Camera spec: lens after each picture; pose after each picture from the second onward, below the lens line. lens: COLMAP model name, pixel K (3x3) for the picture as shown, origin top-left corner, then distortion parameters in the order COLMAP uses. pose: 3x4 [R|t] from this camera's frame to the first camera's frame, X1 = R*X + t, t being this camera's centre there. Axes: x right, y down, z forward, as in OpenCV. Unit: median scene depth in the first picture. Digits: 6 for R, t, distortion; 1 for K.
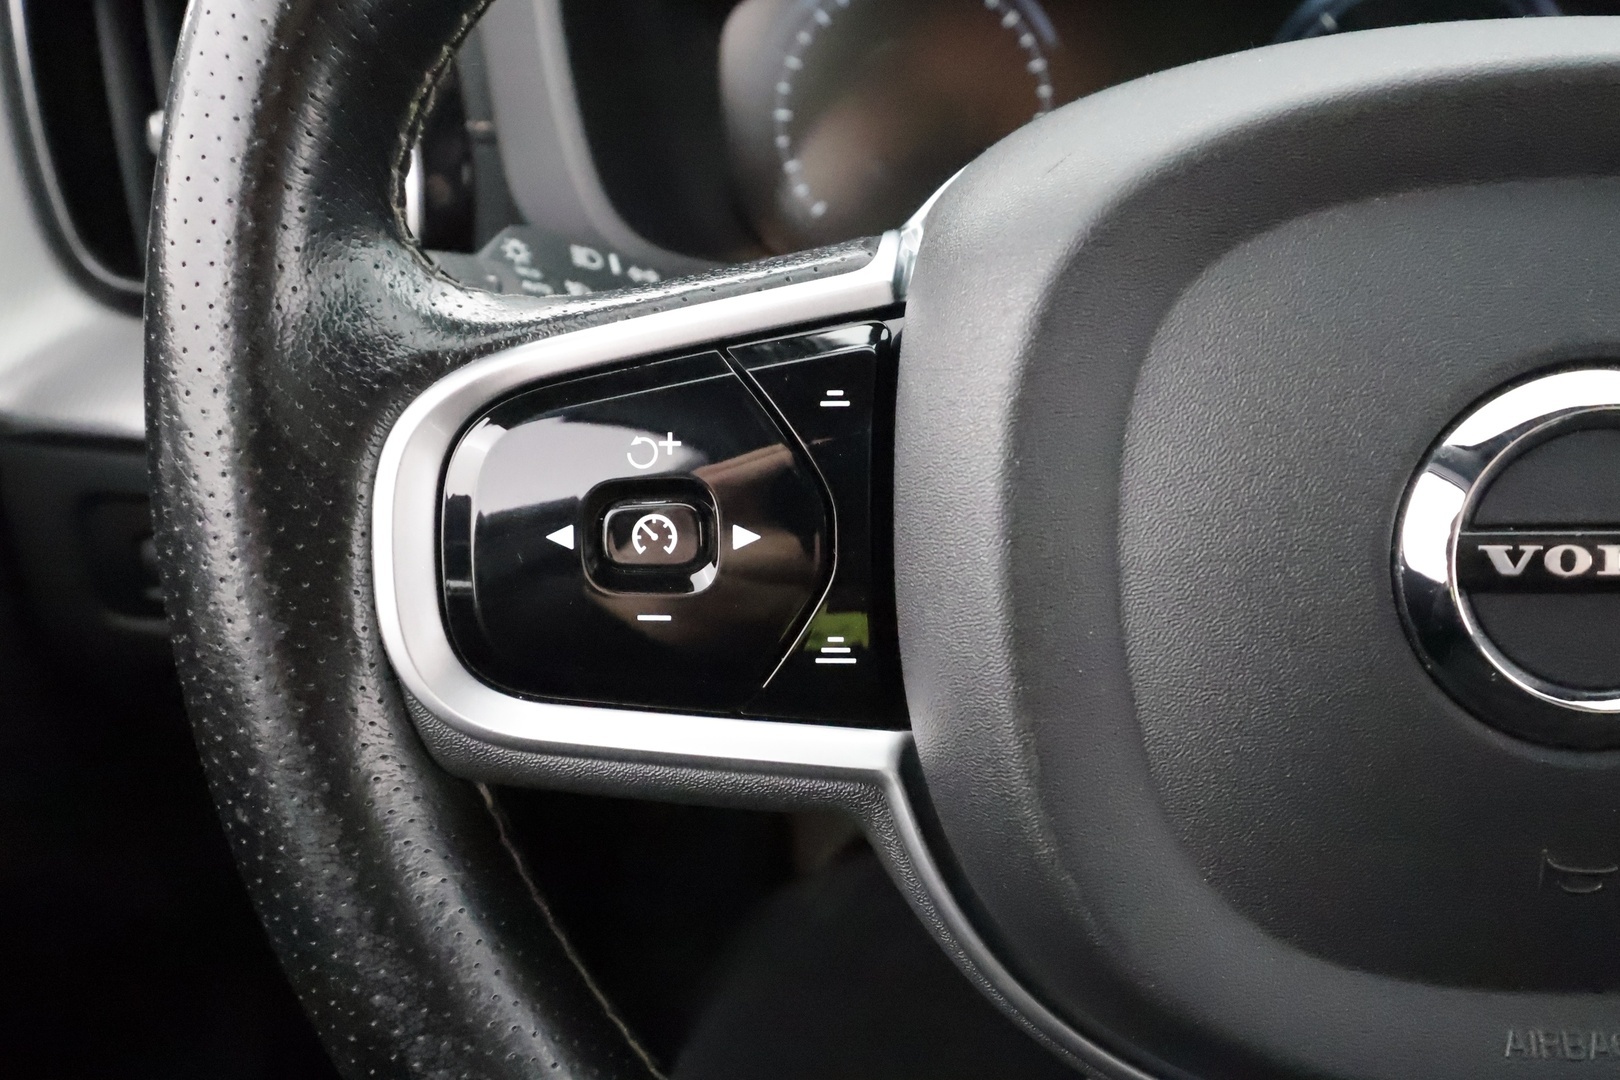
lens RADIAL K [[1301.2, 0, 813.6], [0, 1301.2, 538.6], [0, 0, 1]] dist [-0.005030, 0.002095]
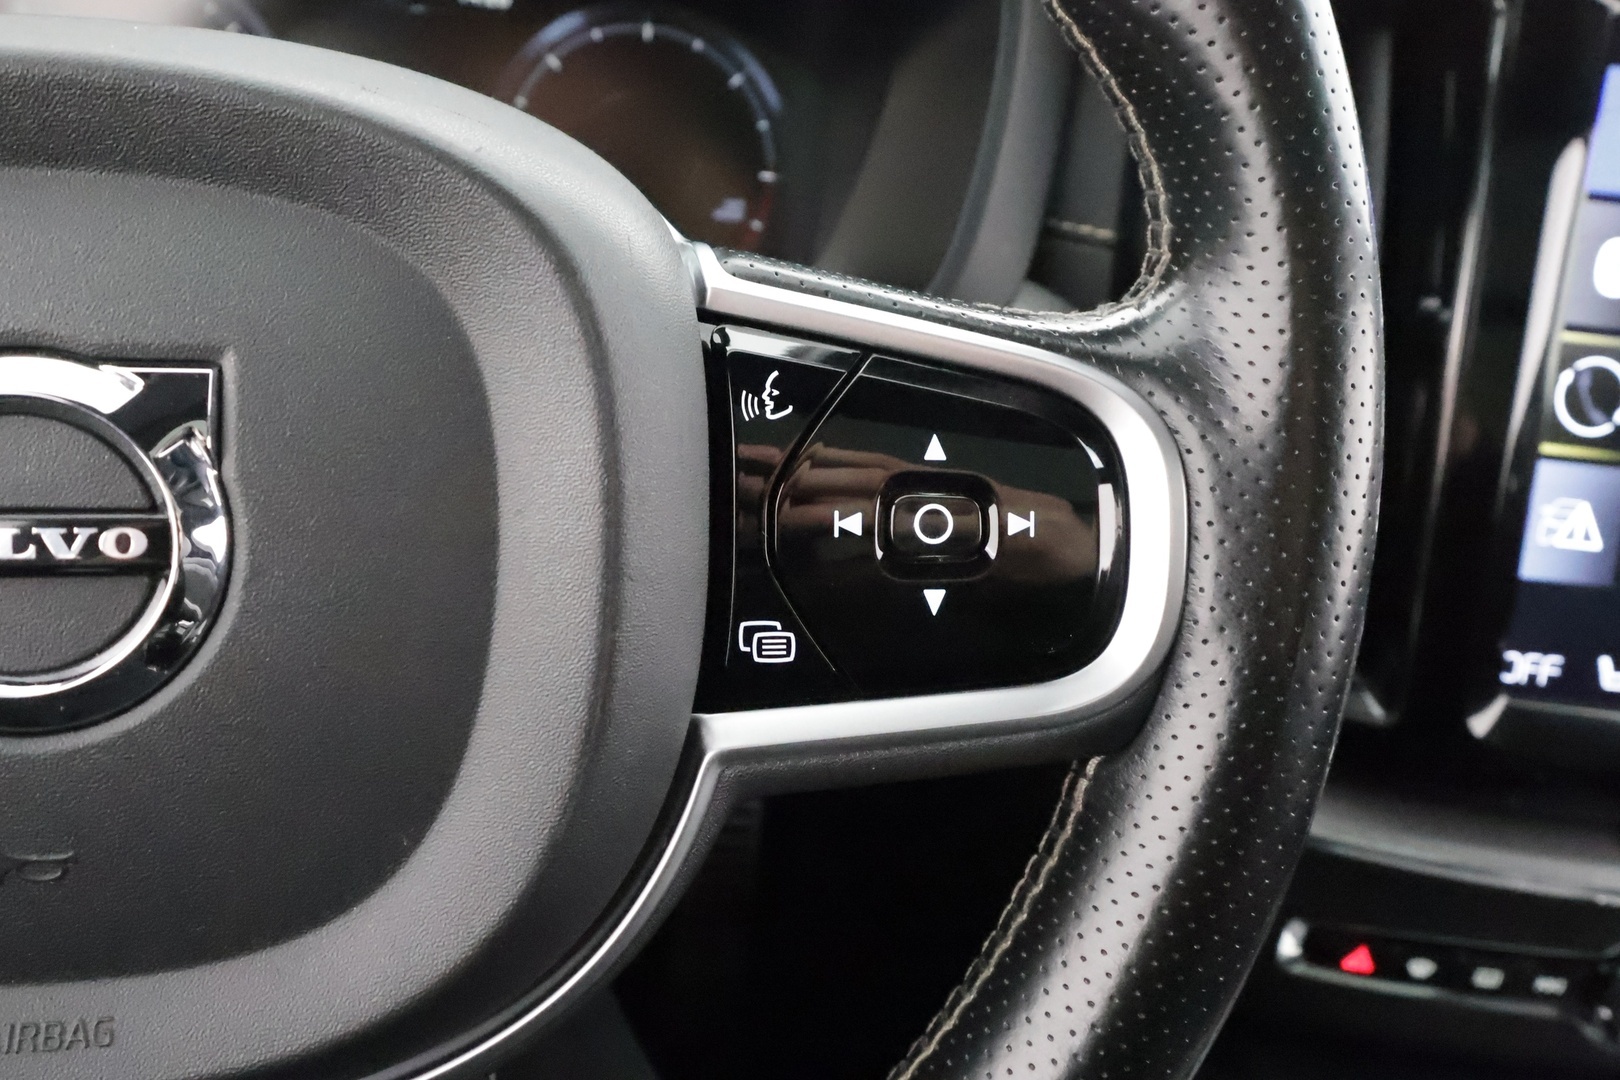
lens RADIAL K [[1301.2, 0, 810.0], [0, 1301.2, 542.1], [0, 0, 1]] dist [-0.005030, 0.002095]
pose [[0.969388, 0.006511, 0.245446, 0.797434], [0.000696, 0.999572, -0.029263, 0.043158], [-0.245532, 0.028538, 0.968968, -0.142778]]
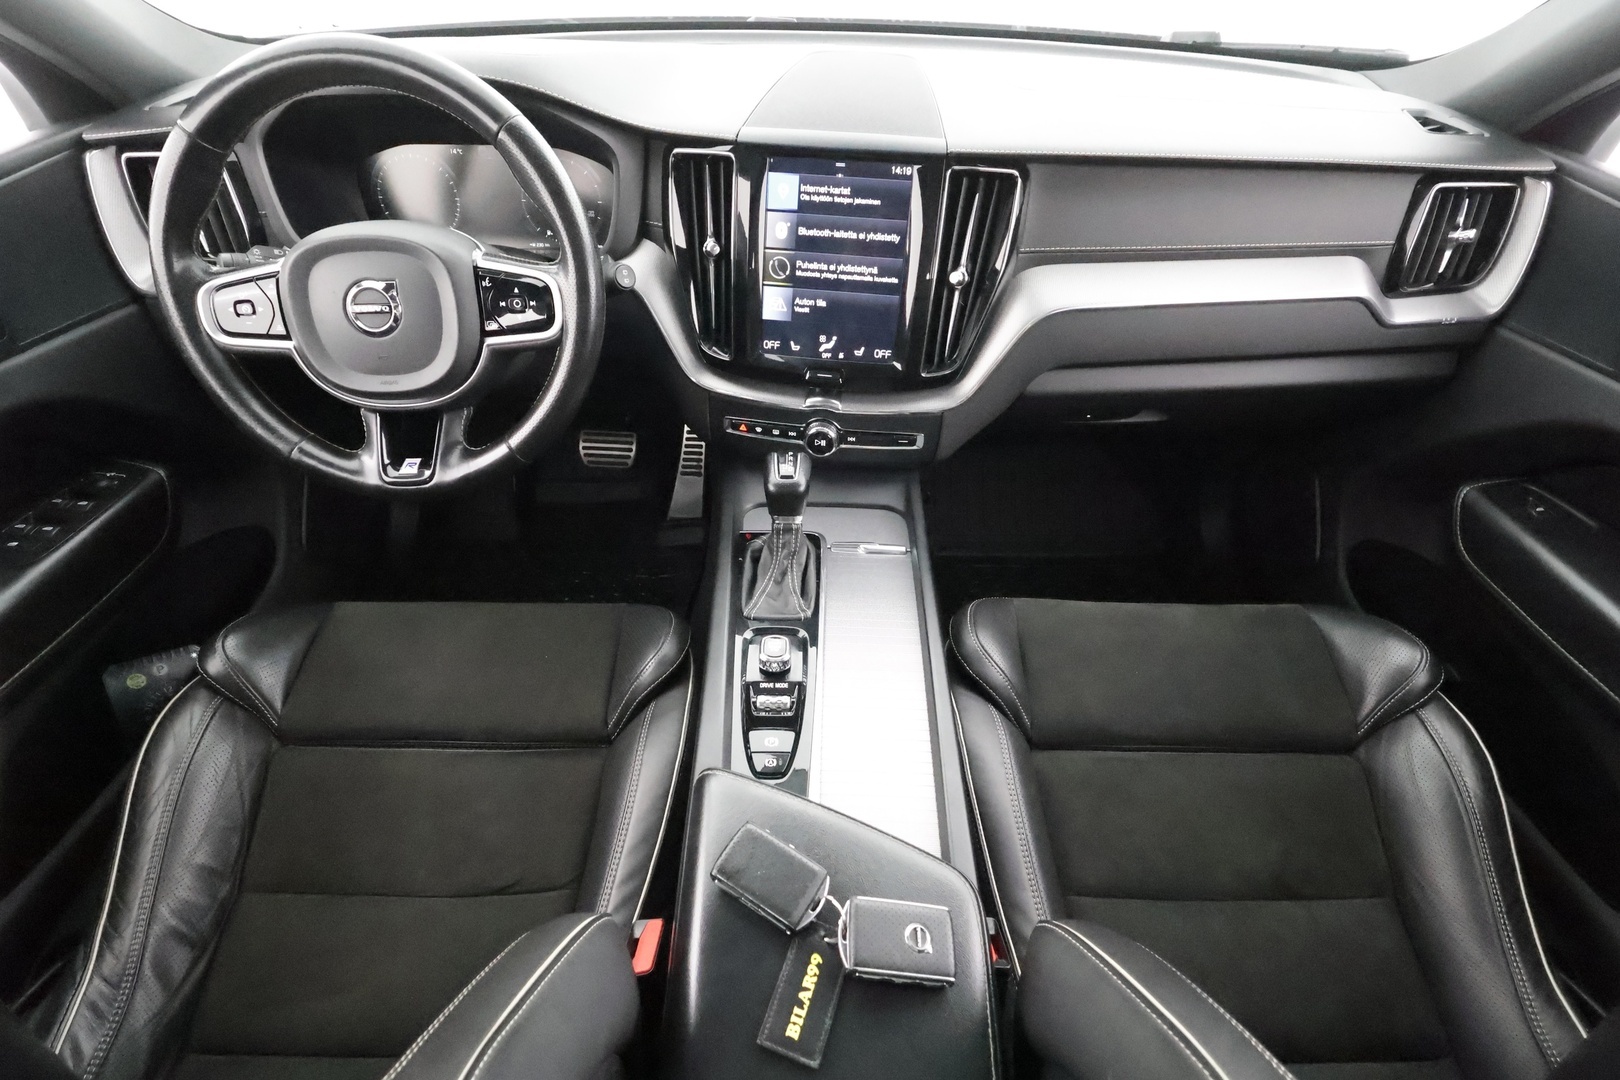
lens RADIAL K [[752.3, 0, 798.7], [0, 752.3, 540.0], [0, 0, 1]] dist [-0.001050, 0.001061]
pose [[0.996252, -0.034055, 0.079509, 2.126432], [0.015514, 0.974676, 0.223082, 0.309079], [-0.085093, -0.221012, 0.971552, -2.915662]]
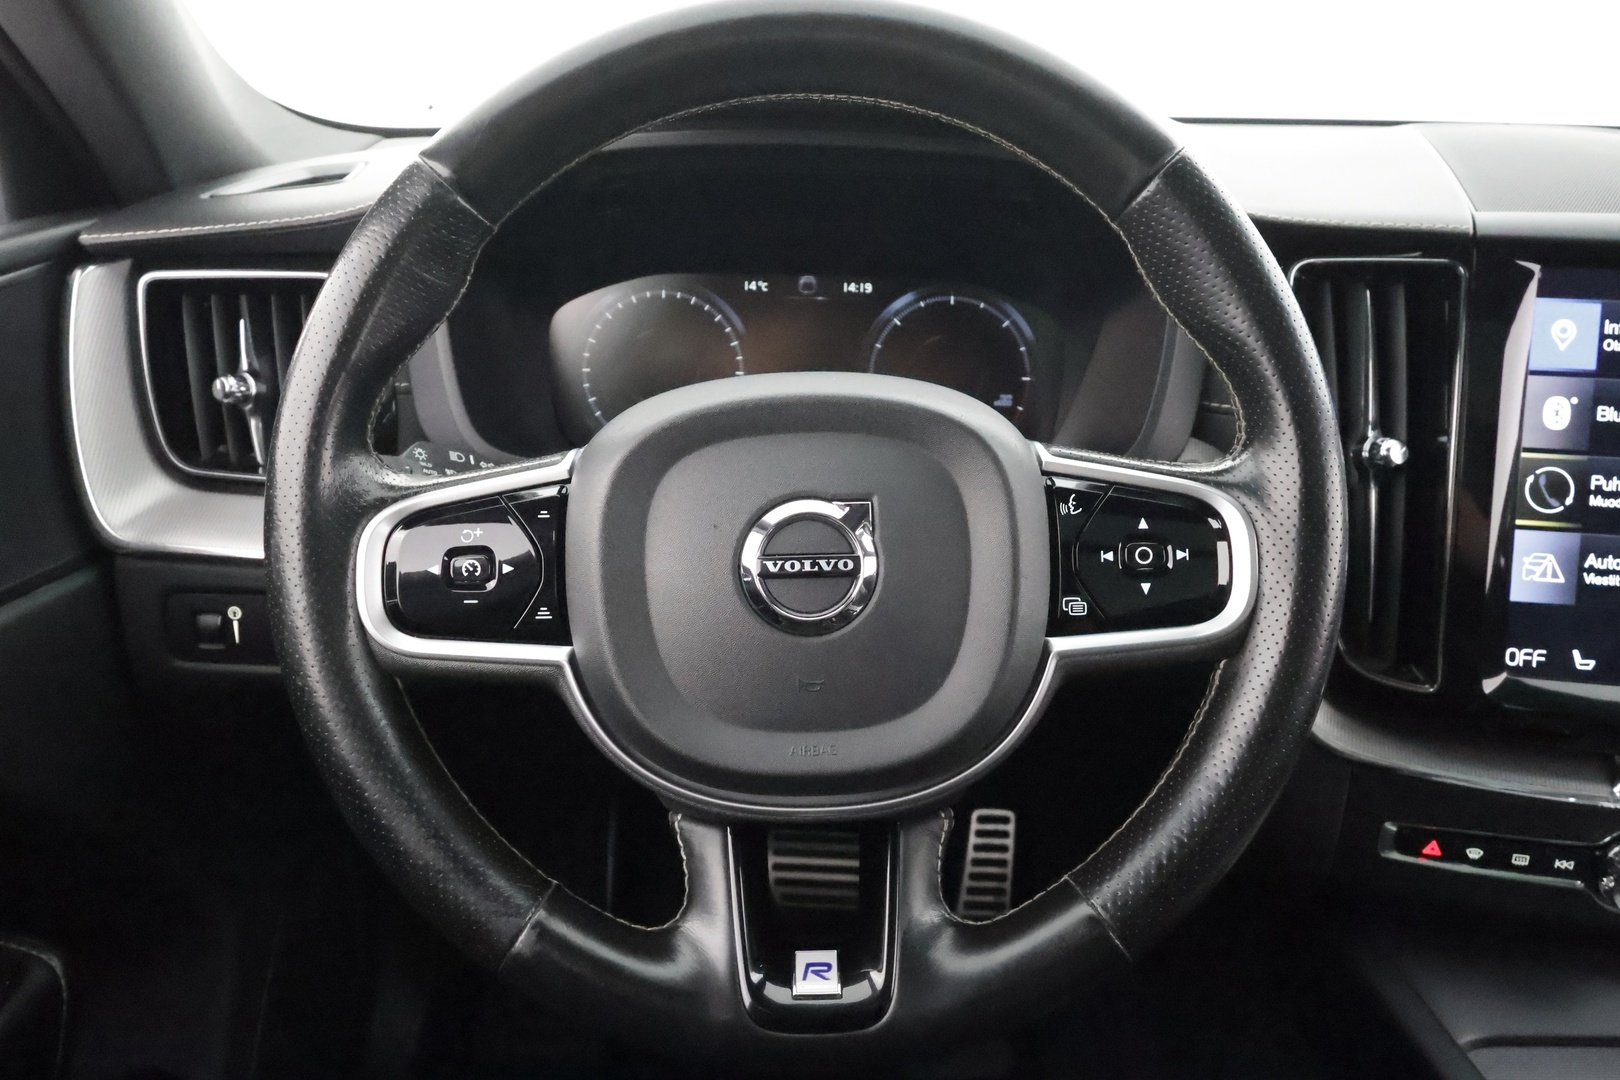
lens RADIAL K [[1220.4, 0, 811.1], [0, 1220.4, 540.6], [0, 0, 1]] dist [0.010765, -0.005674]
pose [[0.996573, -0.005365, 0.082546, 0.334702], [0.016209, 0.991214, -0.131271, 0.261305], [-0.081117, 0.132159, 0.987904, -1.383366]]
